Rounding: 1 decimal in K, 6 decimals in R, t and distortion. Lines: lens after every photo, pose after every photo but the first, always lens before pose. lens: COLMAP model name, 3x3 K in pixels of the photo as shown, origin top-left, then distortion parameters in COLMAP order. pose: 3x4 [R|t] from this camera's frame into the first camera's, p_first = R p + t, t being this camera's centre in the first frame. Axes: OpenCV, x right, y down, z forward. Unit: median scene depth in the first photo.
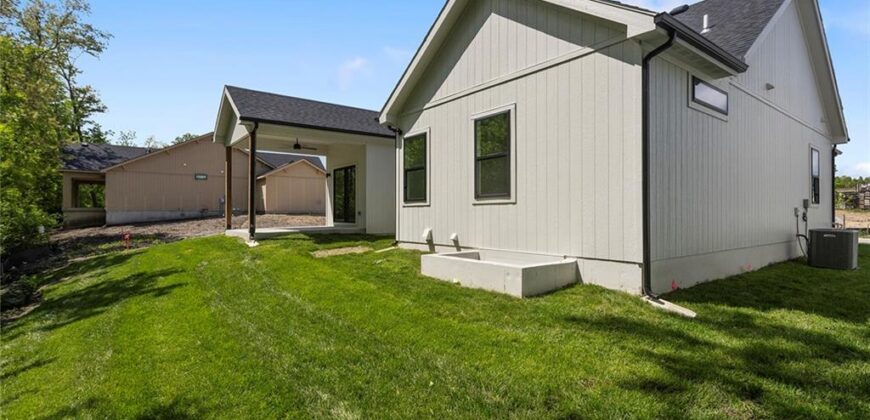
lens RADIAL K [[411.6, 0, 419.1], [0, 411.6, 208.7], [0, 0, 1]] dist [-0.000238, 0.001212]
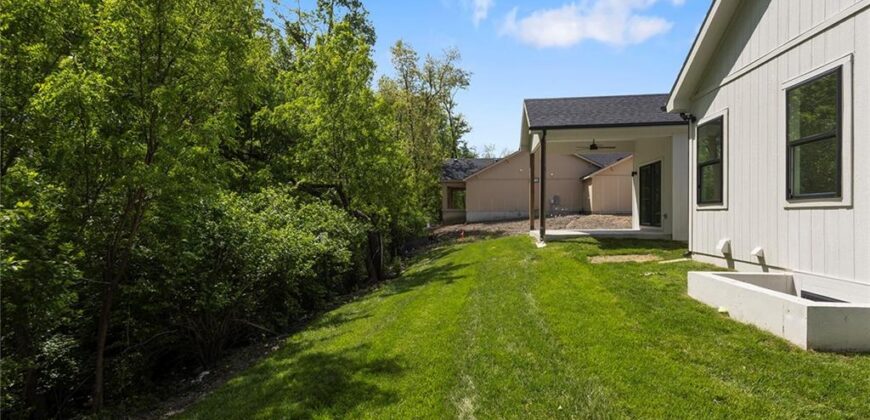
lens RADIAL K [[411.6, 0, 419.1], [0, 411.6, 208.7], [0, 0, 1]] dist [-0.000238, 0.001212]
pose [[0.698906, -0.005831, -0.715190, 0.156766], [0.007478, 0.999972, -0.000844, -0.010759], [0.715175, -0.004759, 0.698930, 0.036997]]
